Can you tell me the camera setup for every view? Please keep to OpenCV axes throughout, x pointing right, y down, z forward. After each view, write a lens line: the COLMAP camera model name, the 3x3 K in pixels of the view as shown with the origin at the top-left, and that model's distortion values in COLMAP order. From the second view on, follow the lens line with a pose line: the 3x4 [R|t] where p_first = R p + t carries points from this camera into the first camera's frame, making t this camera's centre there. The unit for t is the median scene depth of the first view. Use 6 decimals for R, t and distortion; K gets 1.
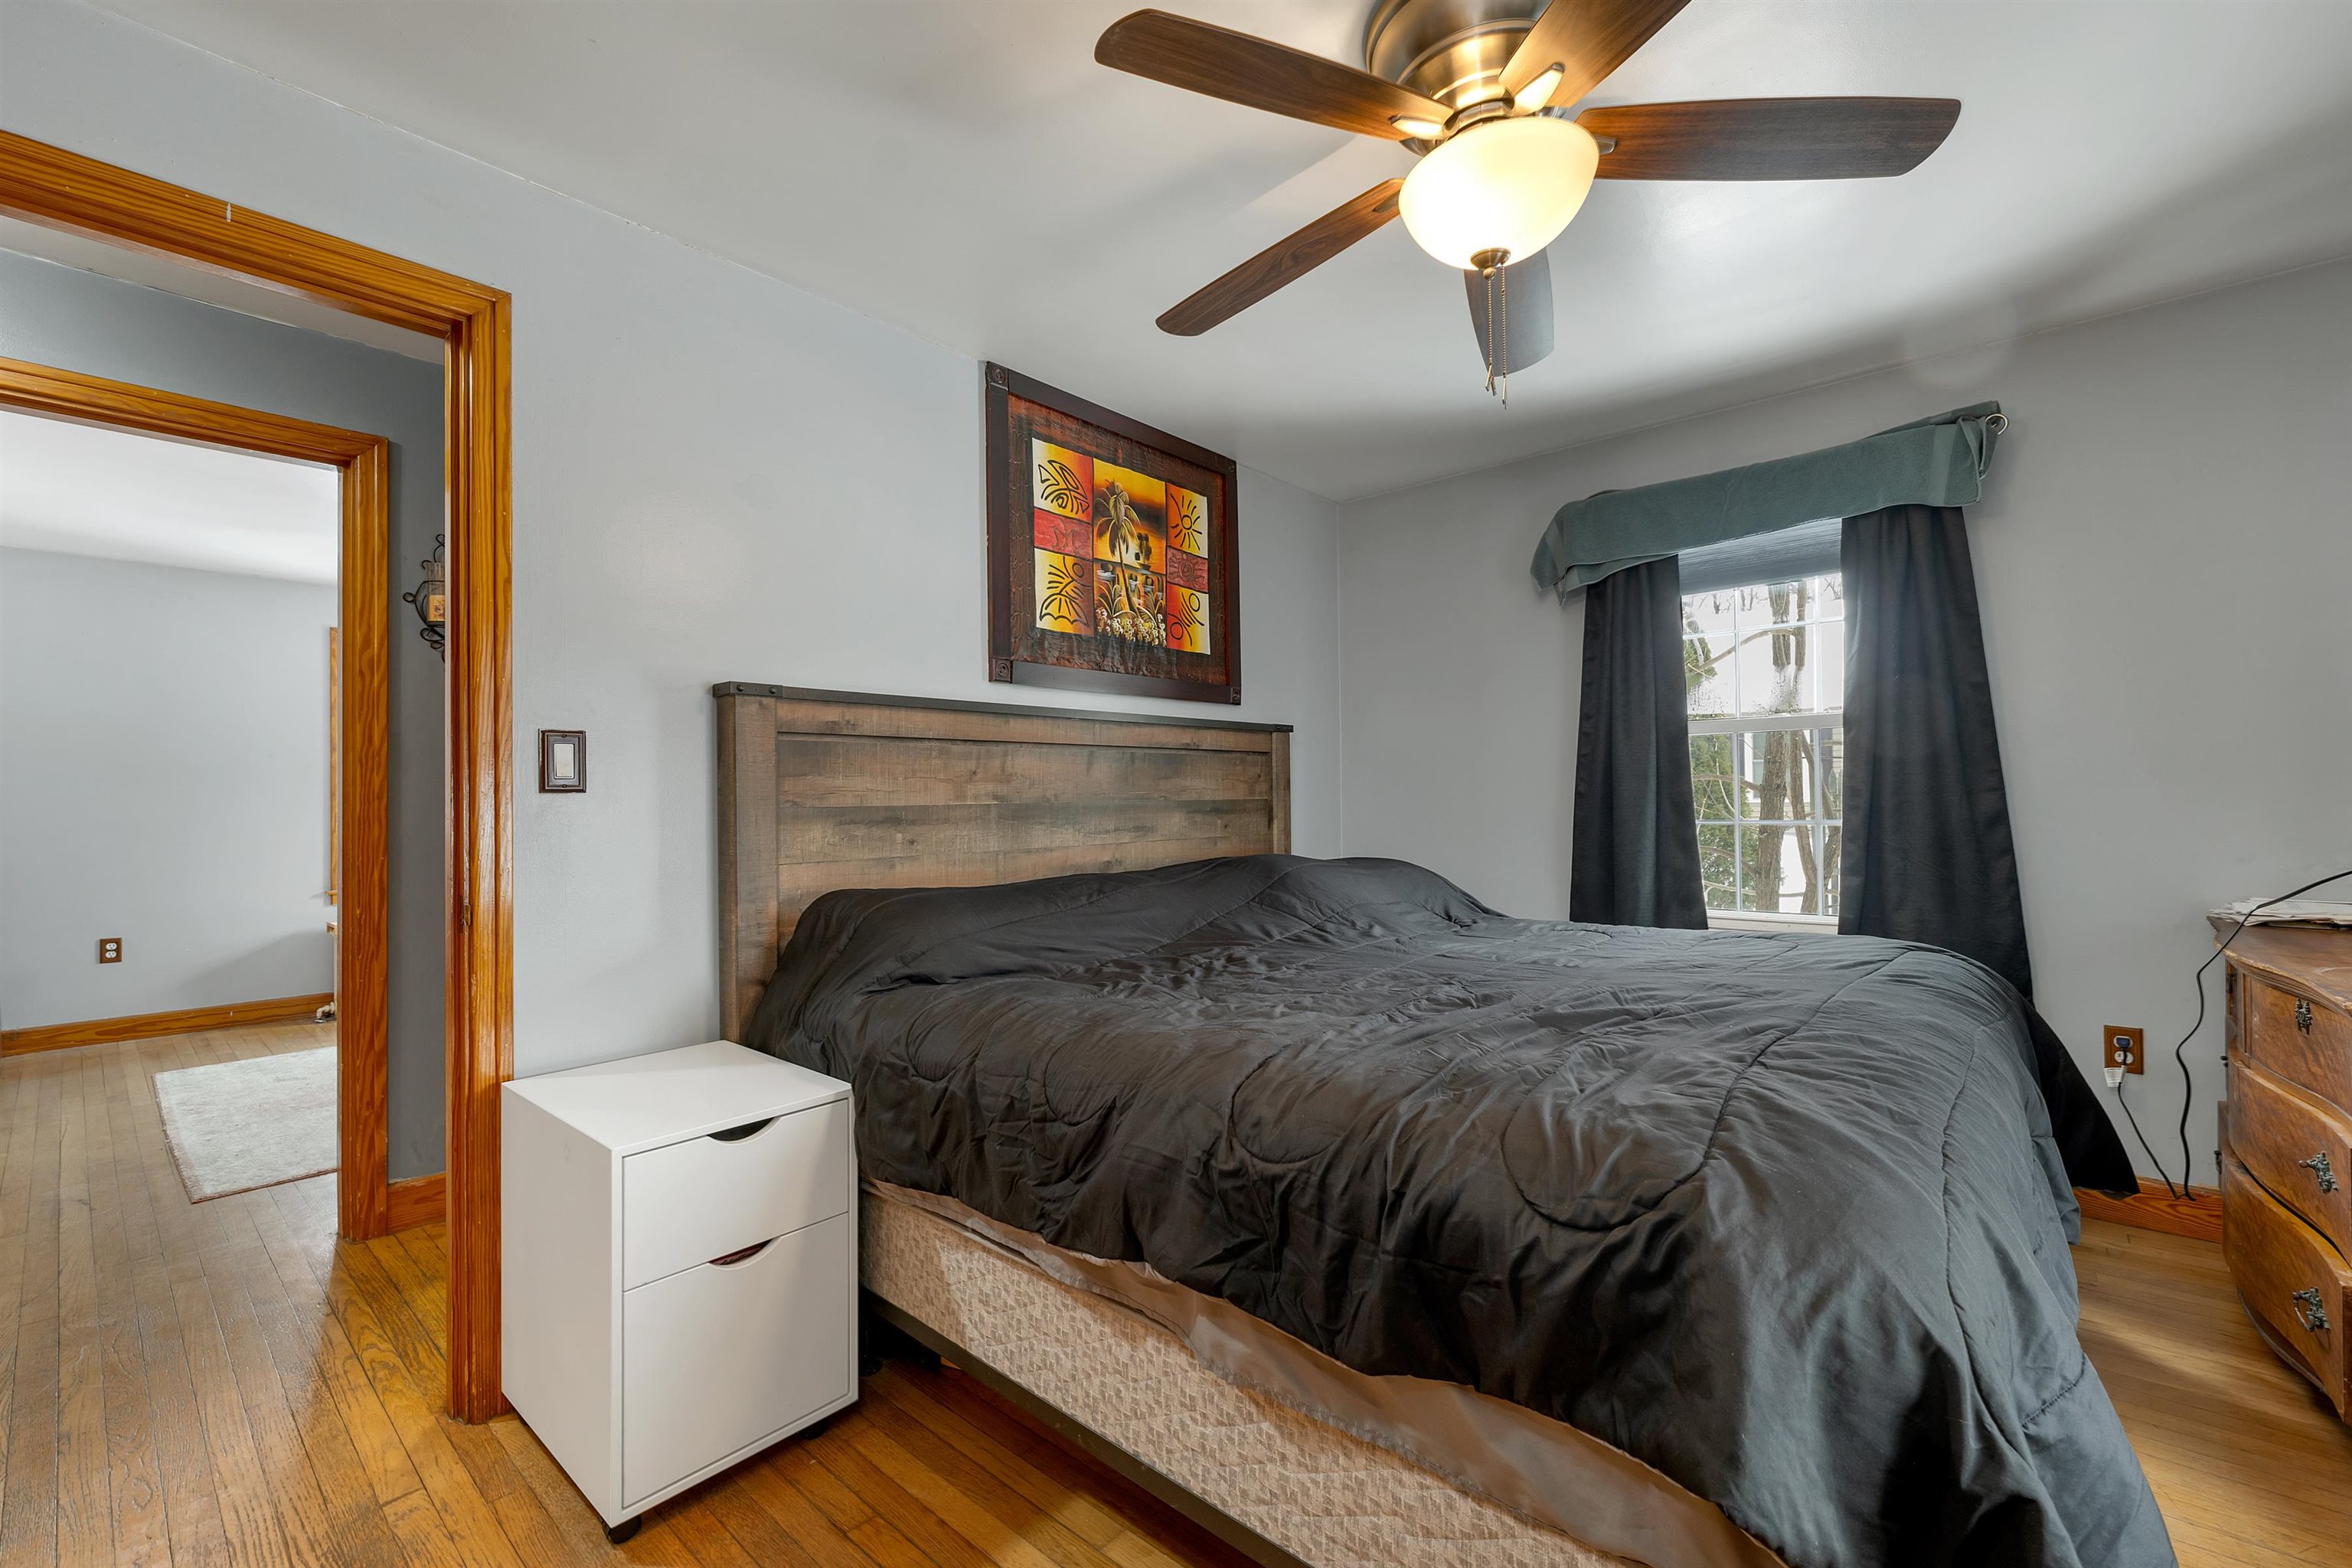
lens RADIAL K [[968.8, 0, 1176.4], [0, 968.8, 798.8], [0, 0, 1]] dist [-0.002189, -0.000338]
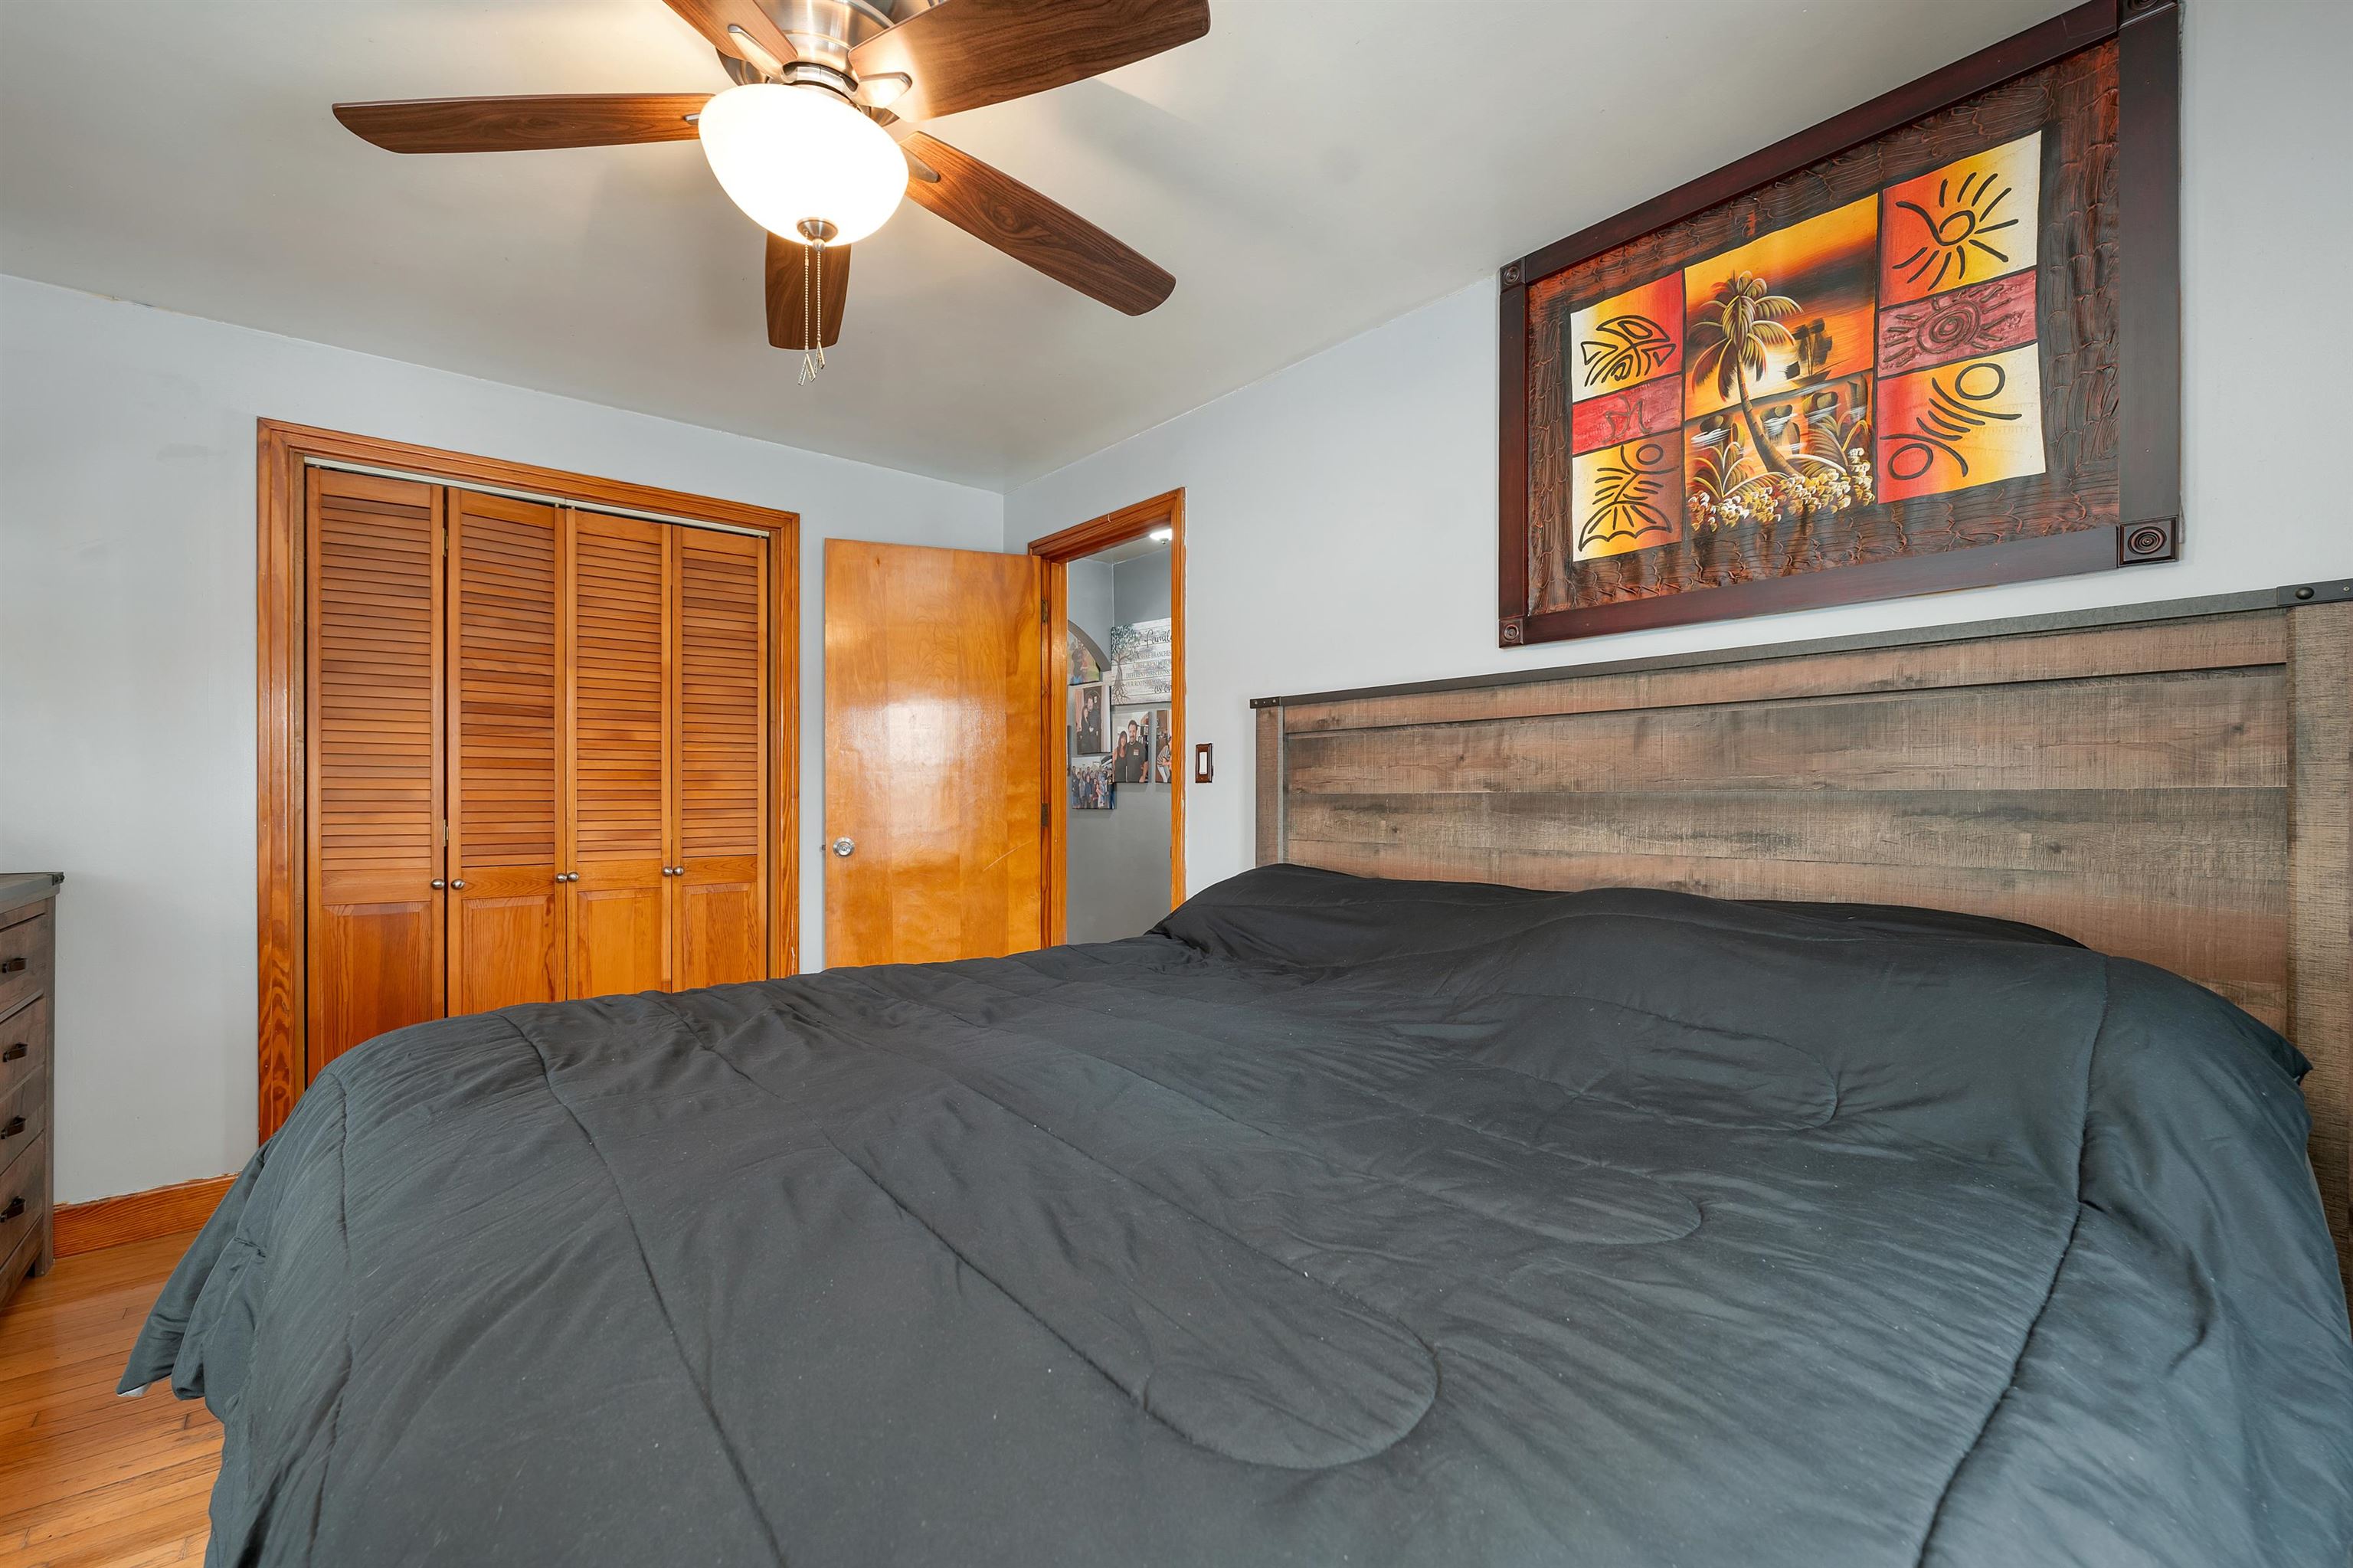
lens RADIAL K [[976.3, 0, 1169.7], [0, 976.3, 788.4], [0, 0, 1]] dist [-0.001523, -0.000447]
pose [[-0.128665, 0.013163, -0.991601, 0.636402], [0.010454, 0.999874, 0.011916, -0.010764], [0.991633, -0.008833, -0.128786, 0.753809]]
